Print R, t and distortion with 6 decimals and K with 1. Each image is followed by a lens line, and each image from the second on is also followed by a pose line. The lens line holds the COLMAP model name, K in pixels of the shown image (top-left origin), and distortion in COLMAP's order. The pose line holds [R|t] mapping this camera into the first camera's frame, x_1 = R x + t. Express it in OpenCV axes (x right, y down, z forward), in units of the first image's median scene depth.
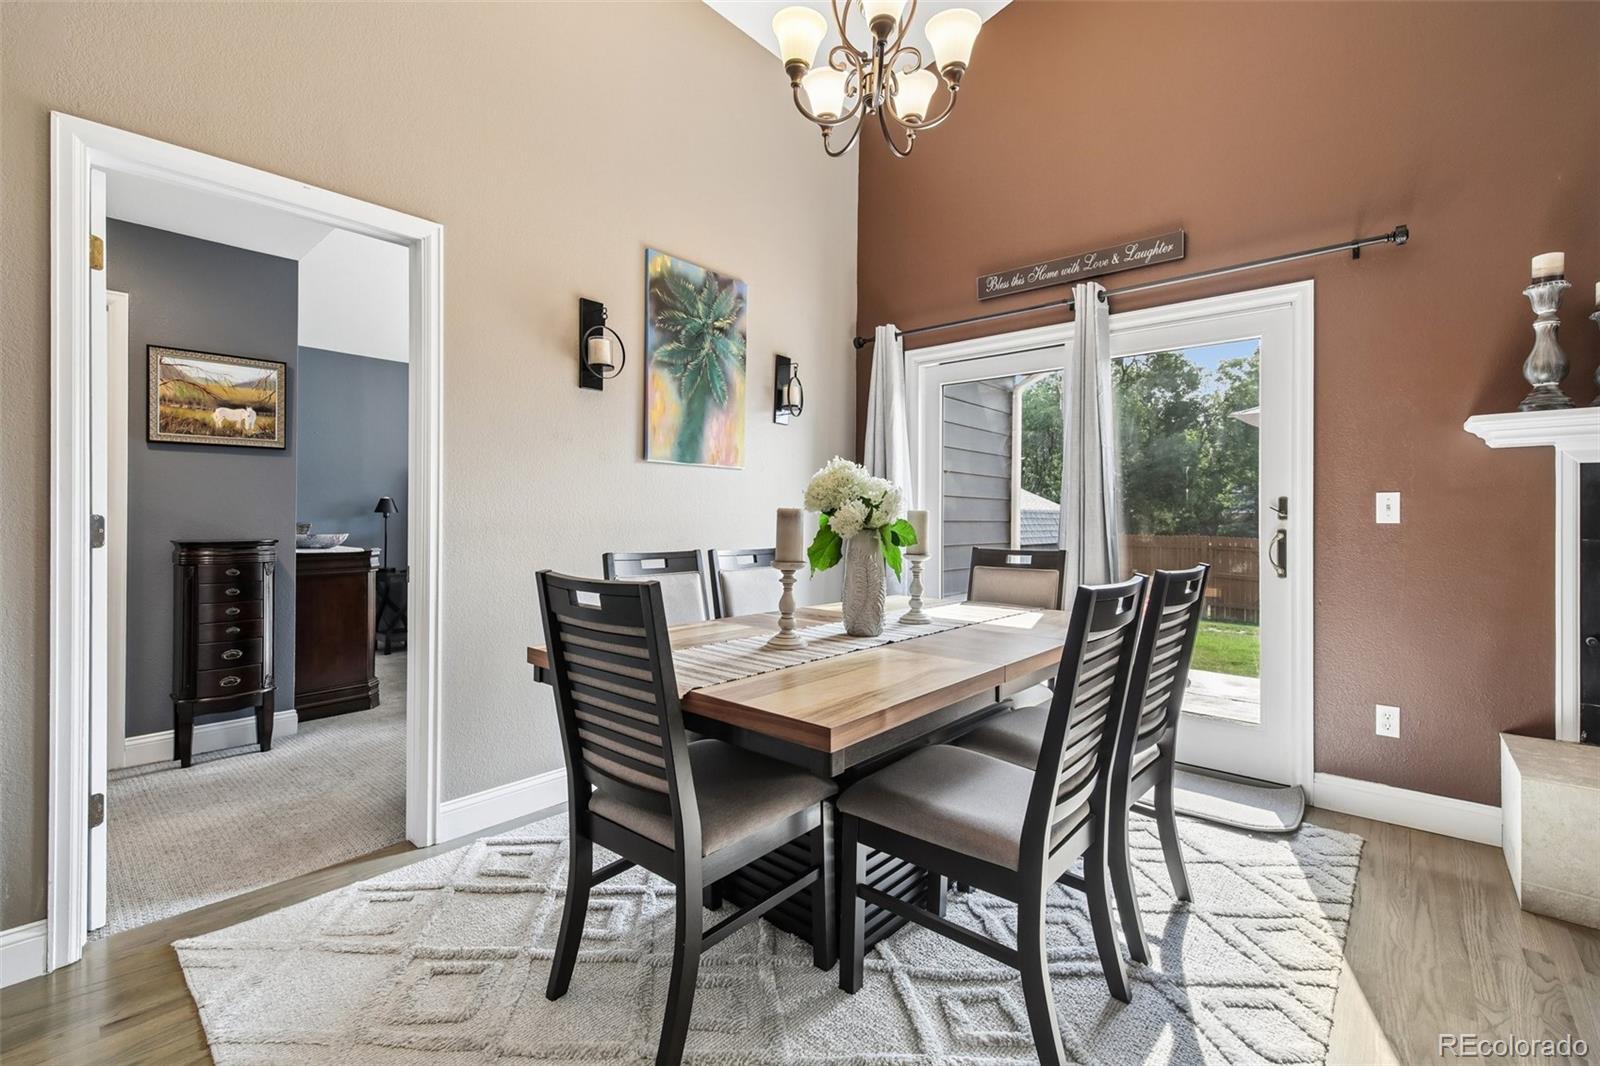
lens RADIAL K [[689.8, 0, 803.9], [0, 689.8, 524.5], [0, 0, 1]] dist [0.000083, -0.000276]
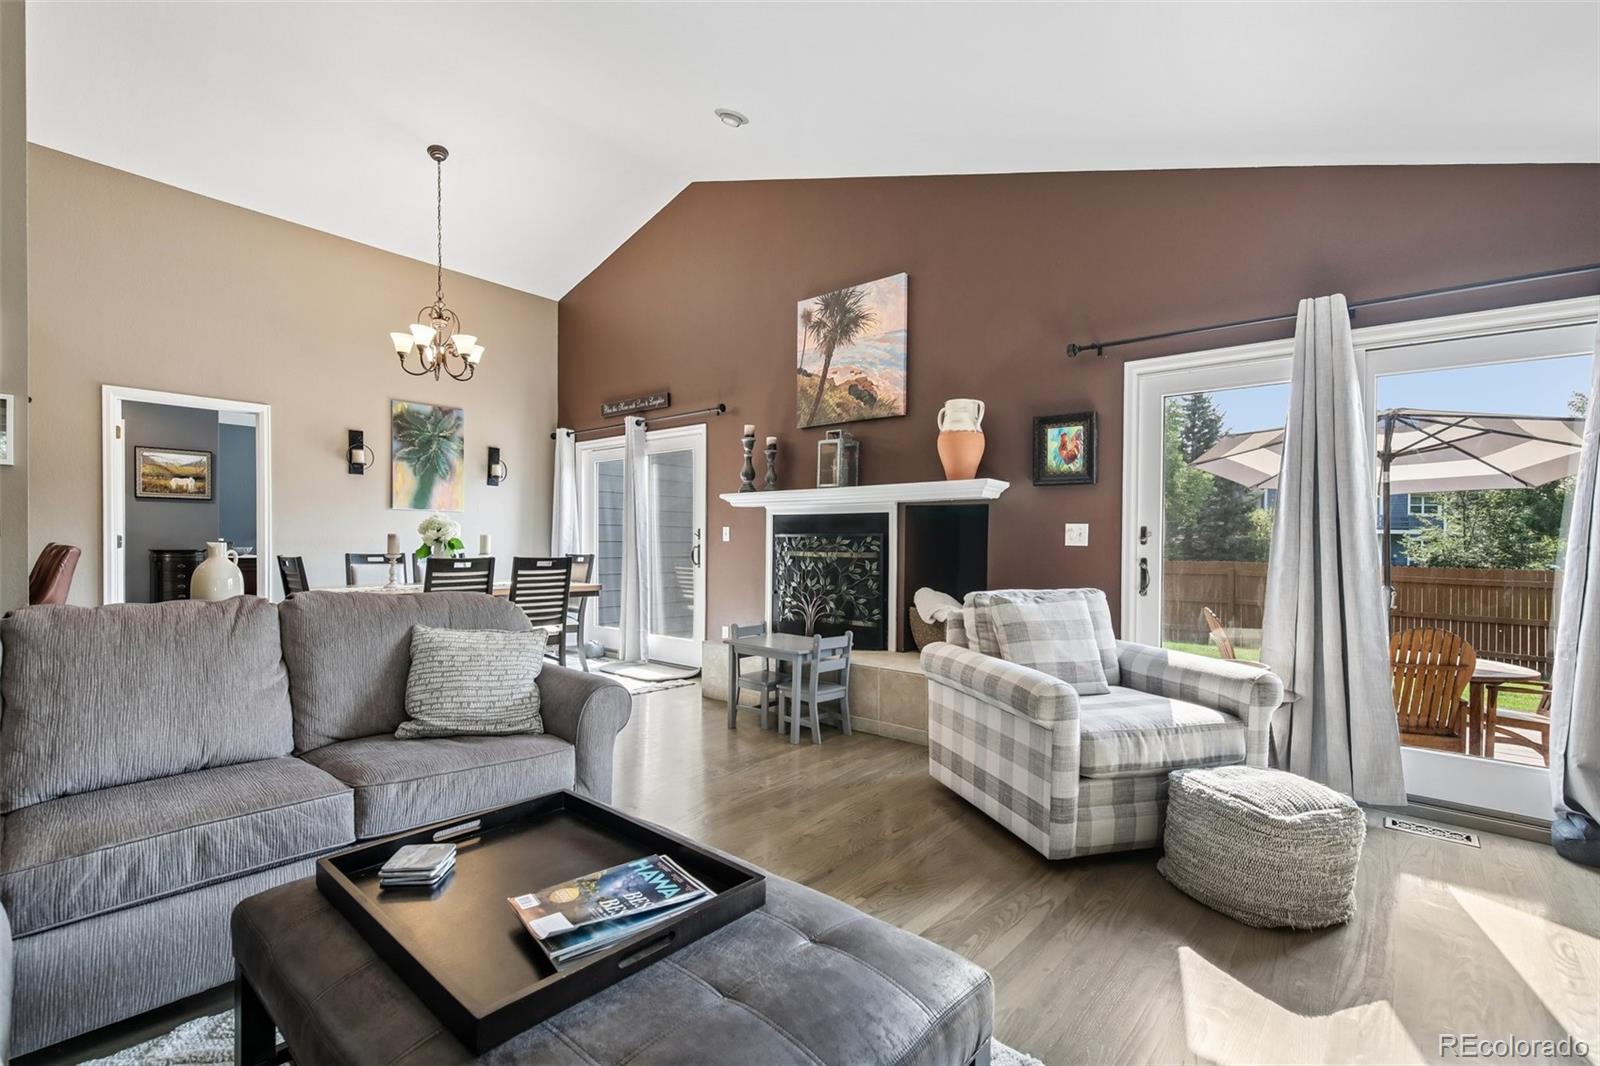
lens RADIAL K [[678.8, 0, 804.5], [0, 678.8, 561.3], [0, 0, 1]] dist [-0.015699, -0.000066]
pose [[0.999487, 0.001980, 0.031957, 0.821926], [-0.002553, 0.999837, 0.017898, 0.018092], [-0.031916, -0.017970, 0.999329, -0.890215]]
